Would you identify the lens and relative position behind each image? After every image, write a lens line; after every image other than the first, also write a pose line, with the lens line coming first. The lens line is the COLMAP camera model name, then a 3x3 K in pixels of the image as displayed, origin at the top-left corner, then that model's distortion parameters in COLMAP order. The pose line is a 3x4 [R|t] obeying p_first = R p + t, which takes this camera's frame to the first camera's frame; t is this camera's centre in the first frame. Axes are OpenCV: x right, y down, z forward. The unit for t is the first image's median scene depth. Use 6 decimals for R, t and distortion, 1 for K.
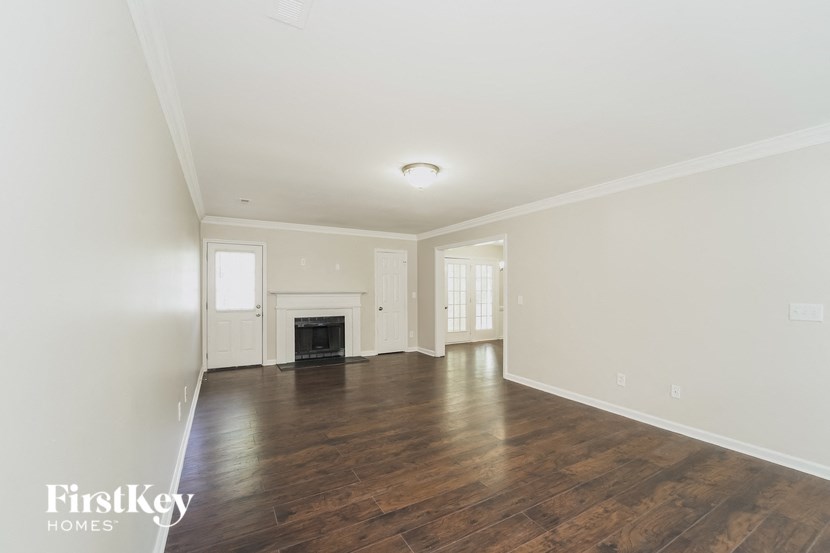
lens RADIAL K [[340.0, 0, 421.2], [0, 340.0, 284.5], [0, 0, 1]] dist [-0.017970, -0.000062]
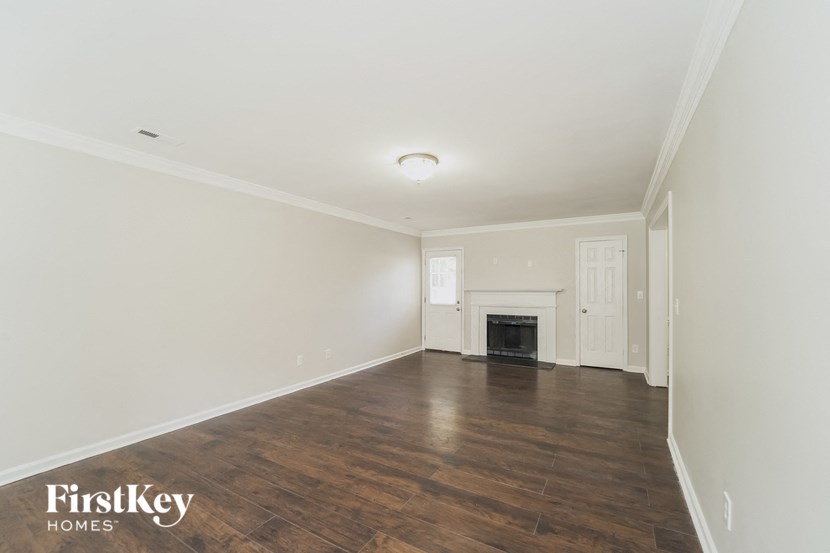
lens RADIAL K [[340.0, 0, 421.2], [0, 340.0, 284.5], [0, 0, 1]] dist [-0.017970, -0.000062]
pose [[0.502410, -0.009253, -0.864580, 0.455008], [0.014244, 0.999896, -0.002424, 0.005022], [0.864512, -0.011098, 0.502489, 0.295509]]
